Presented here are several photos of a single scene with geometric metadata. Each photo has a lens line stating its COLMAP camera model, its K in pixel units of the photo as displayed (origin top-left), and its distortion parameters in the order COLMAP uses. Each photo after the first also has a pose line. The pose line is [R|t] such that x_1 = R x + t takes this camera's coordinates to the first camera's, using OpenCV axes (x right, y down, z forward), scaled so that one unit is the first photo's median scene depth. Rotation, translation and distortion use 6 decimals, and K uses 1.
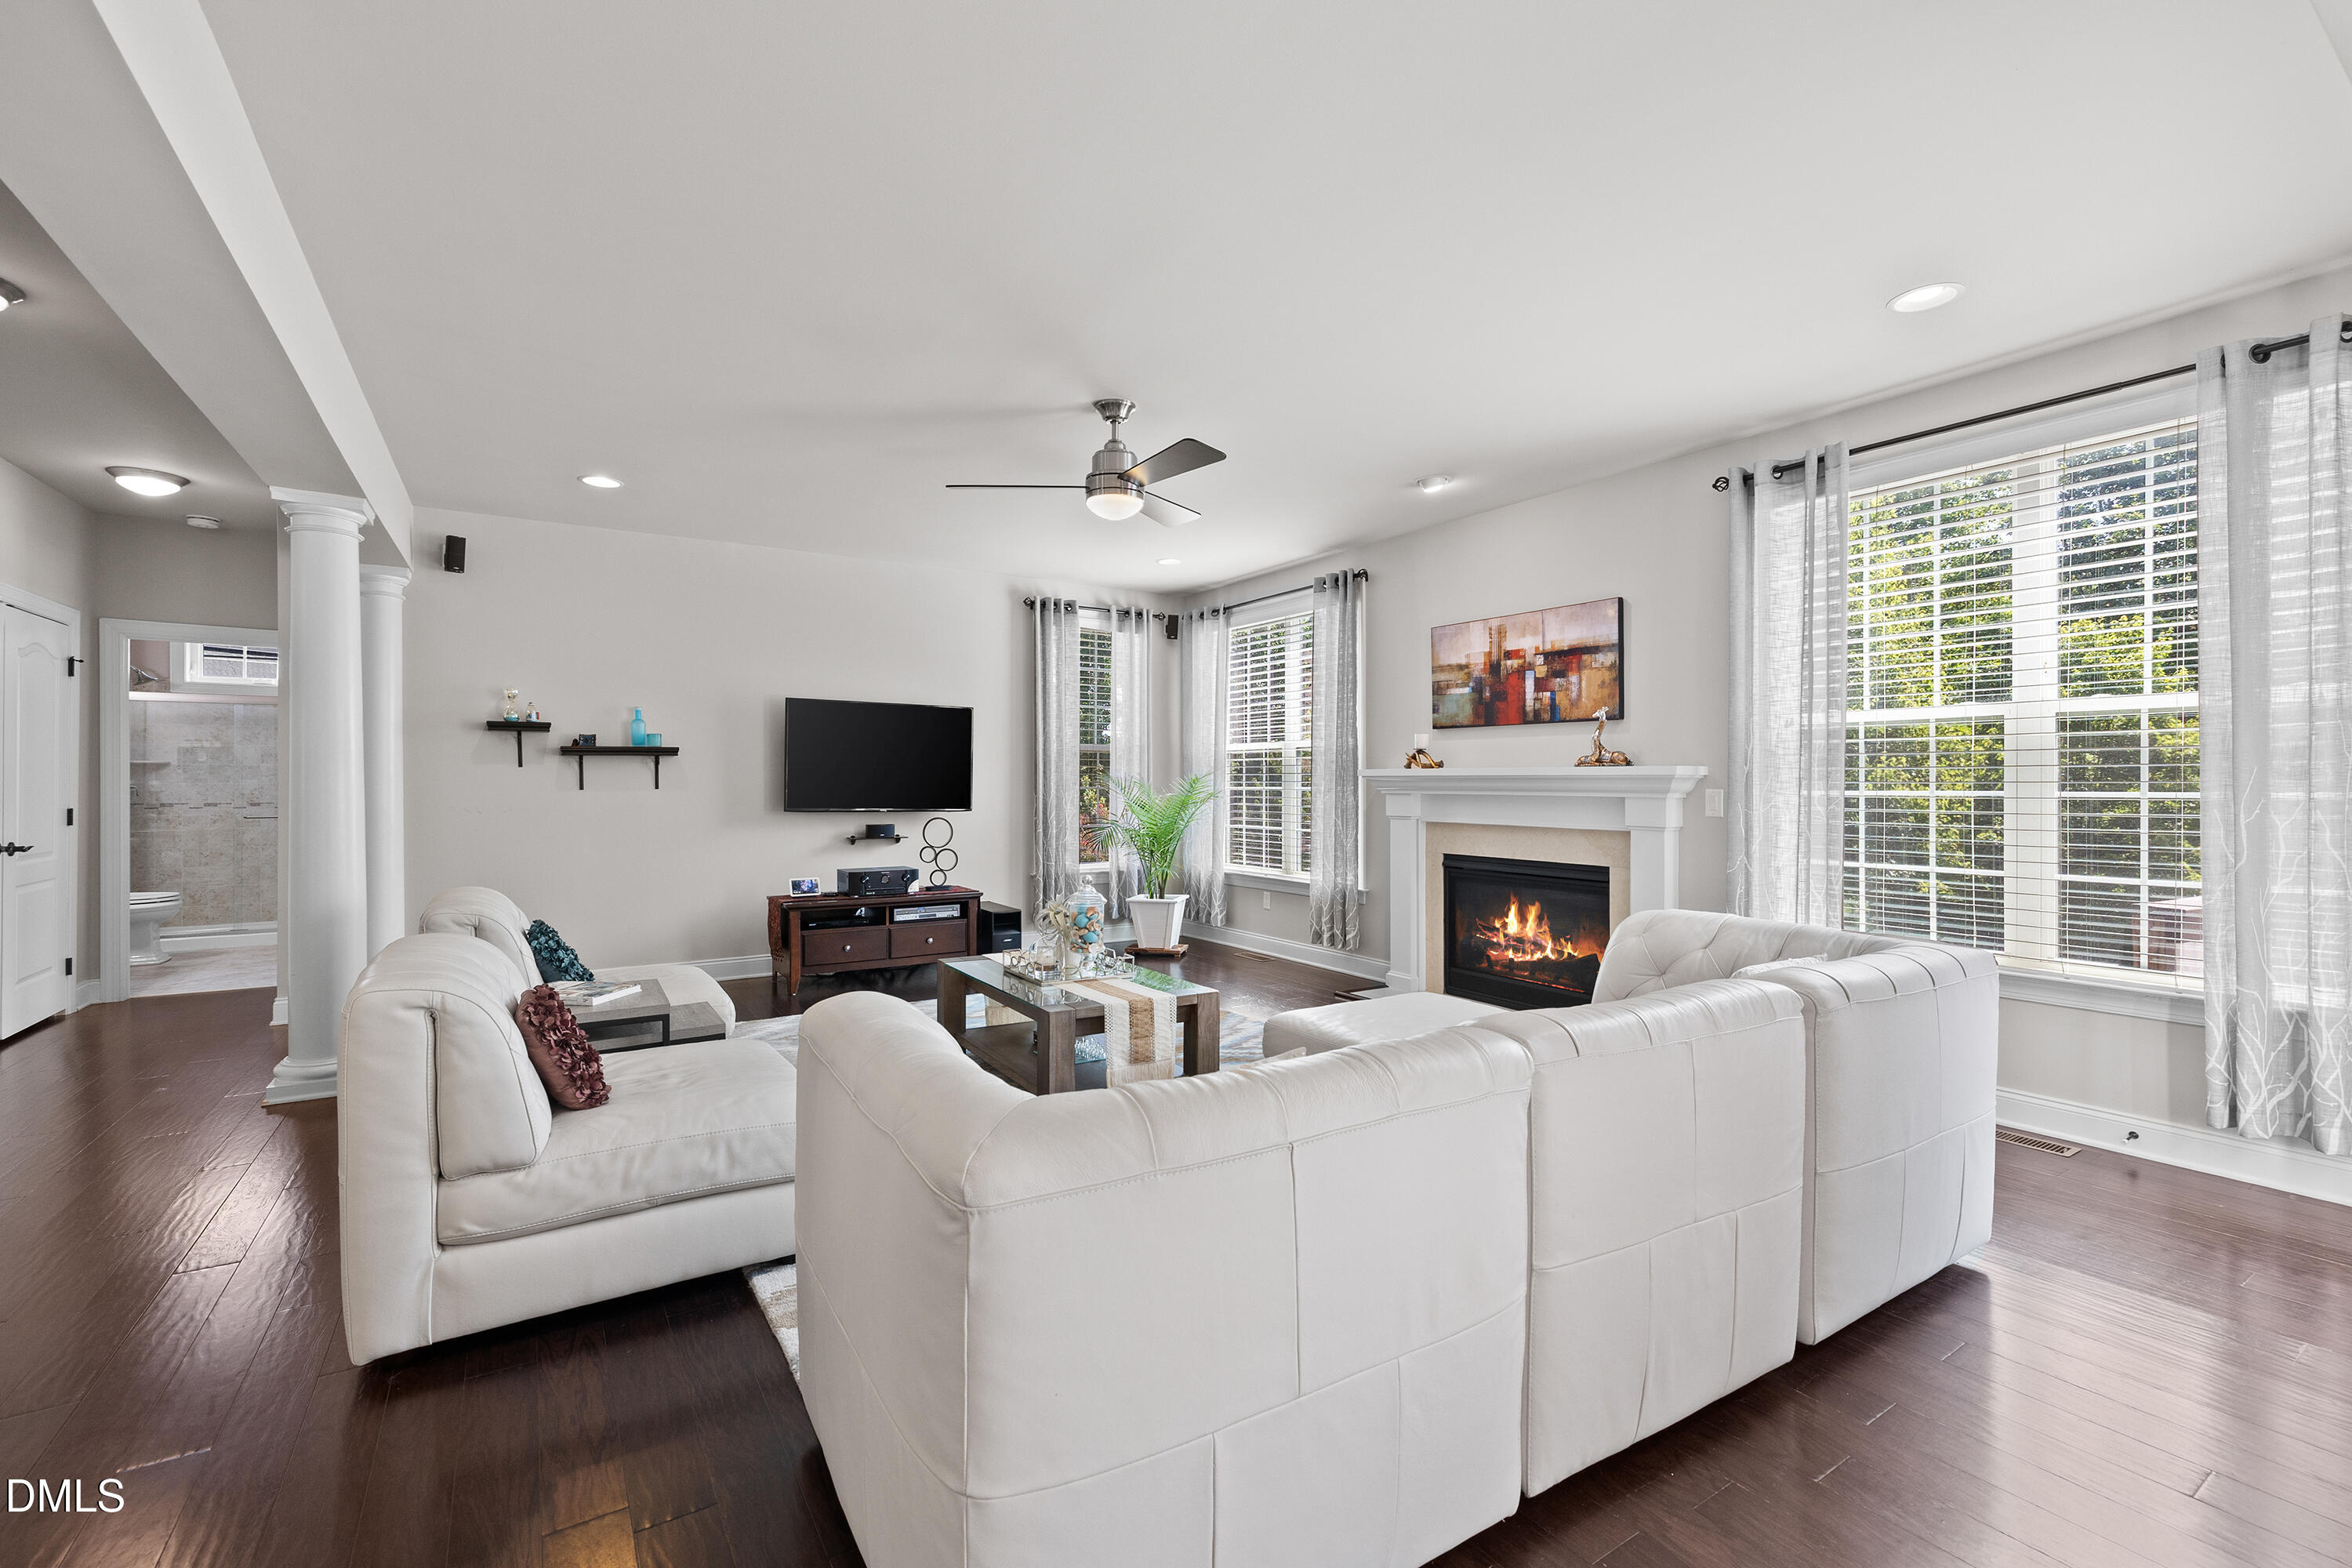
lens RADIAL K [[1006.4, 0, 1179.9], [0, 1006.4, 782.4], [0, 0, 1]] dist [0.000827, 0.000605]
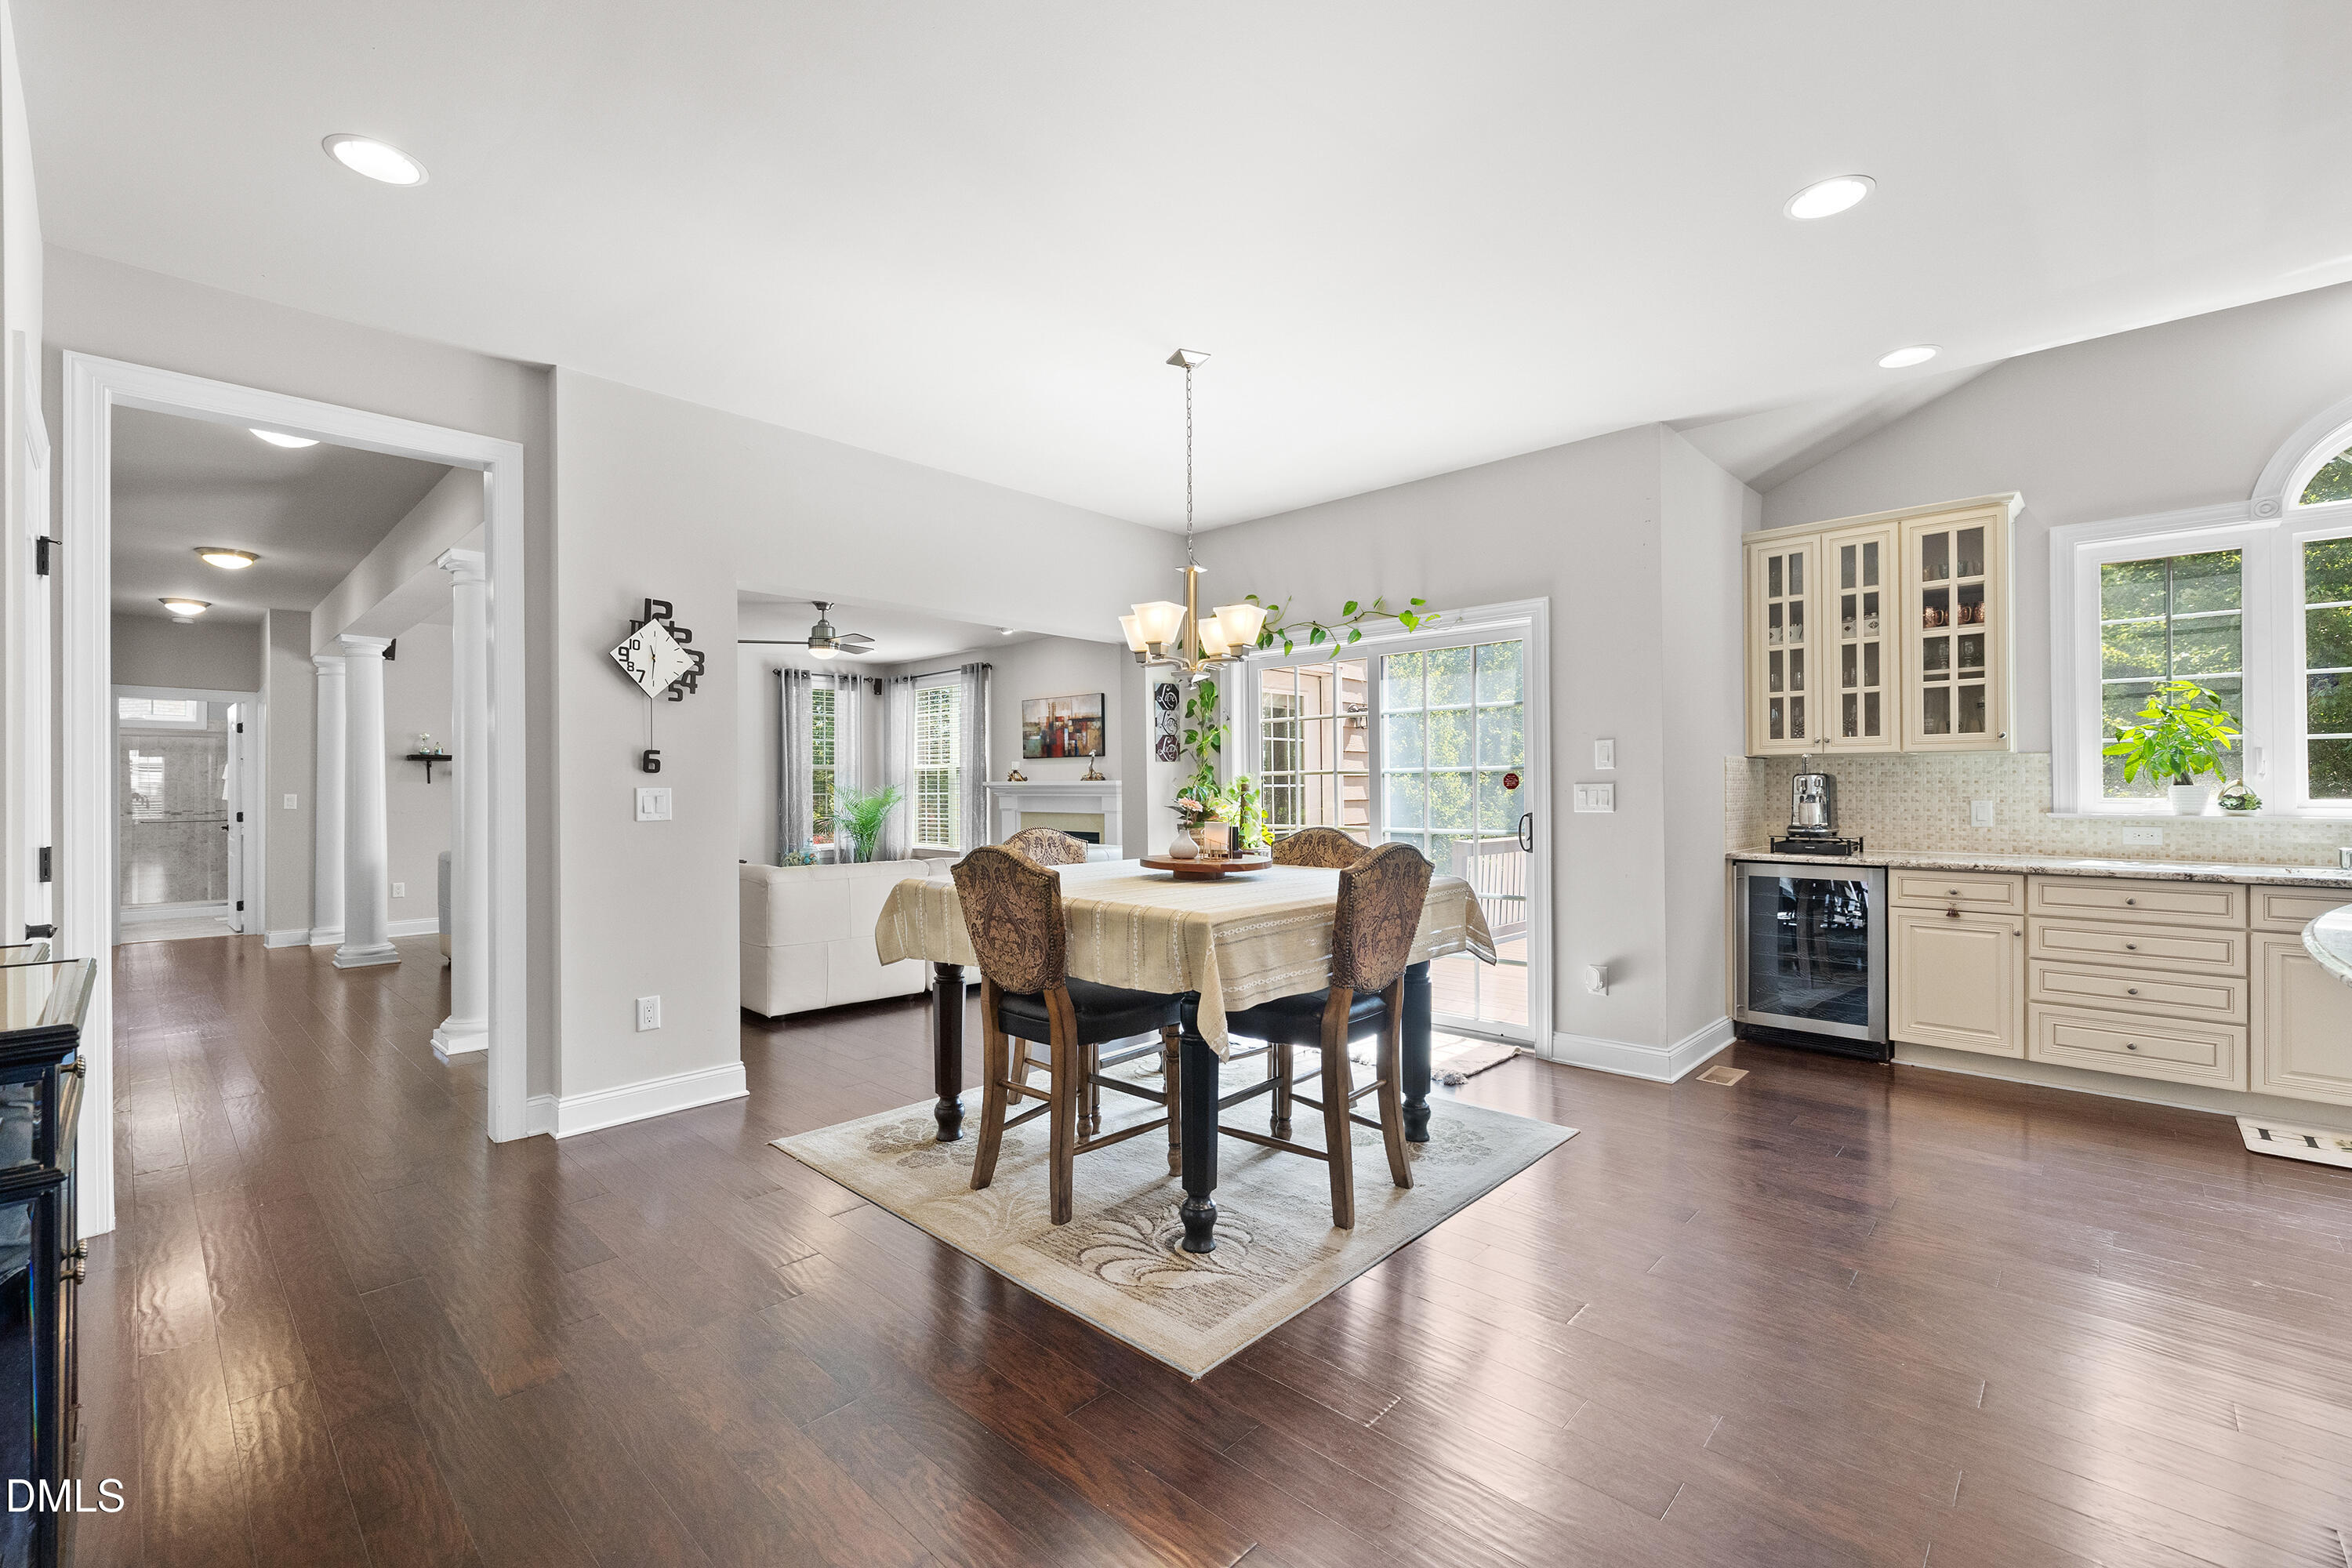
lens RADIAL K [[1006.4, 0, 1171.9], [0, 1006.4, 787.1], [0, 0, 1]] dist [0.000827, 0.000605]
pose [[0.973927, -0.007573, 0.226734, 0.109207], [0.007700, 0.999970, 0.000325, -0.001987], [-0.226730, 0.001430, 0.973957, -0.787910]]
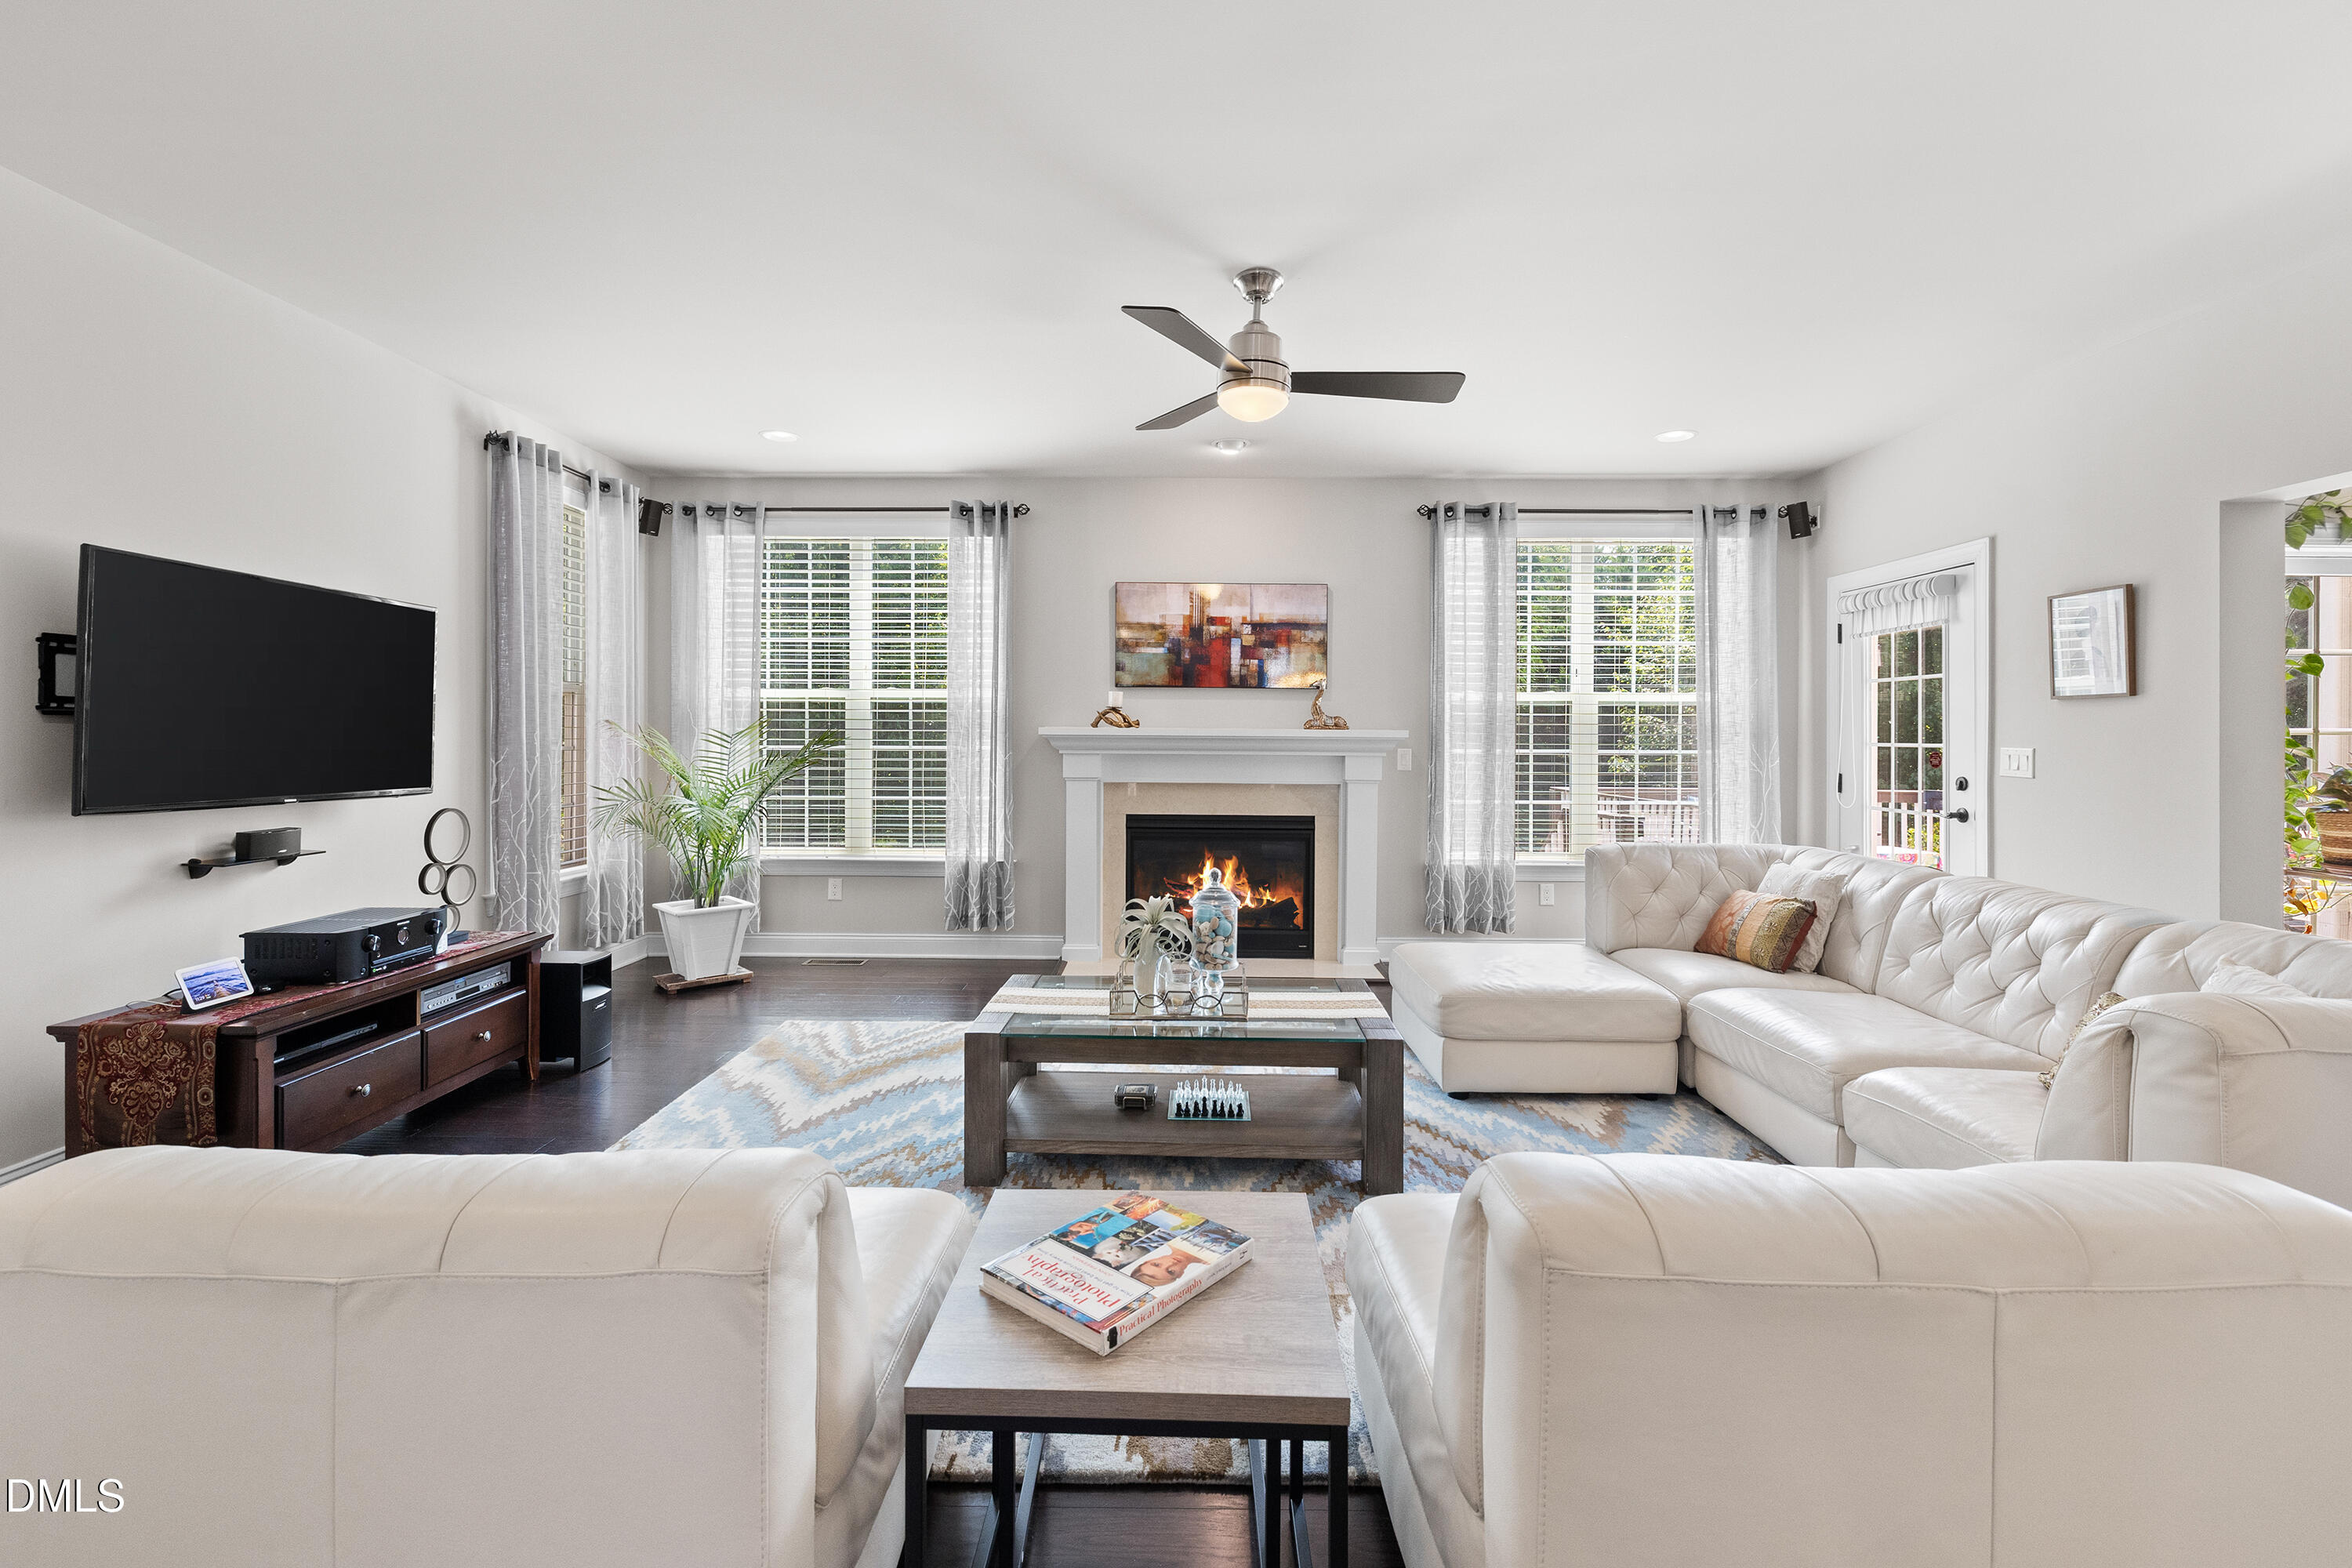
lens RADIAL K [[1006.4, 0, 1168.7], [0, 1006.4, 700.6], [0, 0, 1]] dist [0.000827, 0.000605]
pose [[0.559119, 0.030229, 0.828536, -0.539395], [-0.005499, 0.999448, -0.032754, -0.008348], [-0.829069, 0.013757, 0.558977, 0.430372]]
